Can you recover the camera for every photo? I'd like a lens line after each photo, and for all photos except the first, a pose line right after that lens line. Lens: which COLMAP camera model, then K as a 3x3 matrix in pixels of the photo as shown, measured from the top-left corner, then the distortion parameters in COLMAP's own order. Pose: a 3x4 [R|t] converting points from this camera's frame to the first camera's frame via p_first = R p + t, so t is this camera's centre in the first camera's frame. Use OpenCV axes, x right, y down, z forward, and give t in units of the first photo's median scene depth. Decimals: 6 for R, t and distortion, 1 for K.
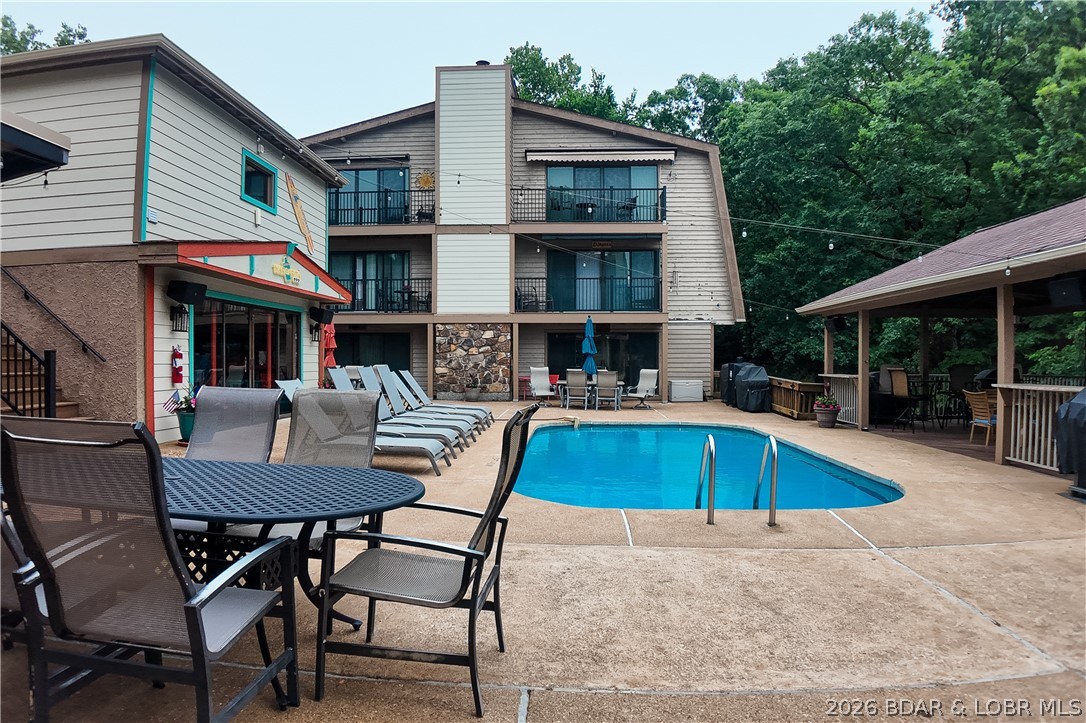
lens RADIAL K [[655.5, 0, 543.0], [0, 655.5, 361.5], [0, 0, 1]] dist [-0.081388, -0.025589]
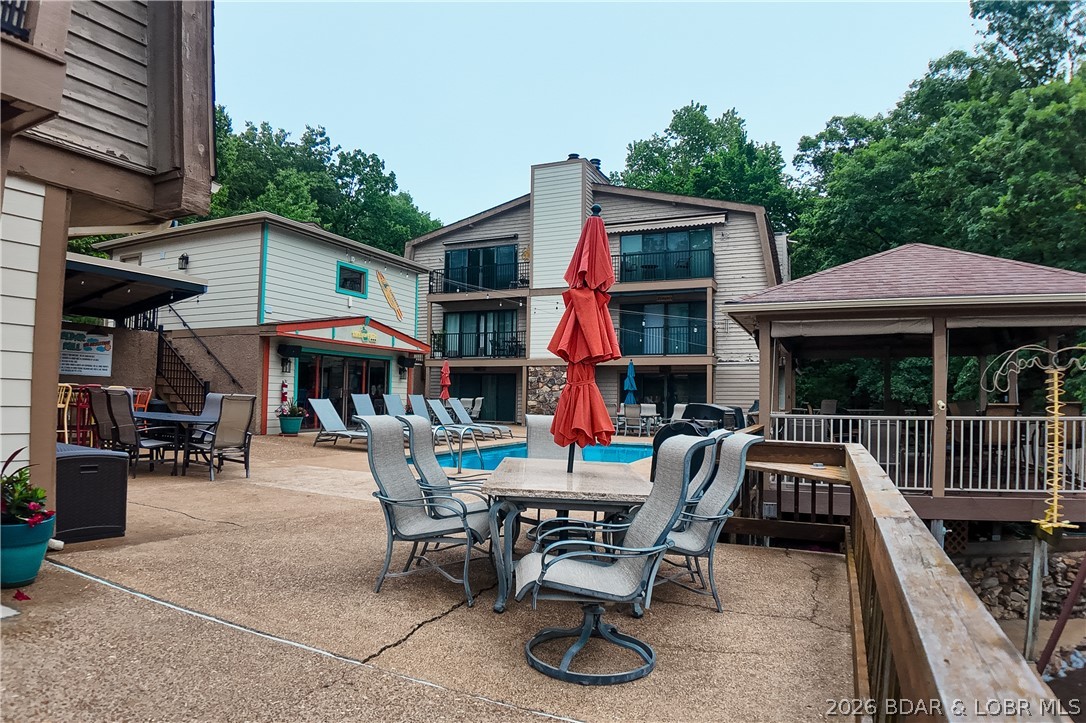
lens RADIAL K [[654.4, 0, 526.1], [0, 654.4, 367.5], [0, 0, 1]] dist [-0.076591, -0.000068]
pose [[0.922351, -0.003674, -0.386335, 0.324655], [-0.016711, 0.998640, -0.049395, 0.007564], [0.385991, 0.052015, 0.921035, -0.177302]]
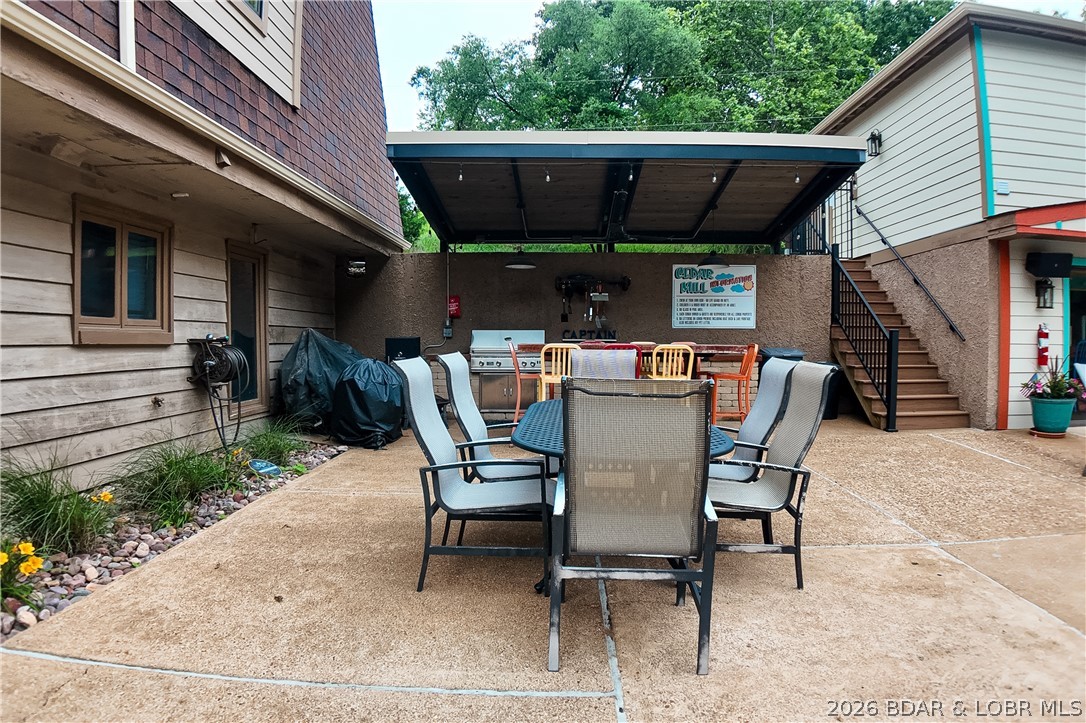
lens RADIAL K [[659.6, 0, 543.0], [0, 659.6, 361.5], [0, 0, 1]] dist [-0.093717, -0.035525]
pose [[0.022227, 0.028857, -0.999336, 0.116431], [0.000790, 0.999583, 0.028882, 0.001251], [0.999753, -0.001431, 0.022195, 0.117443]]
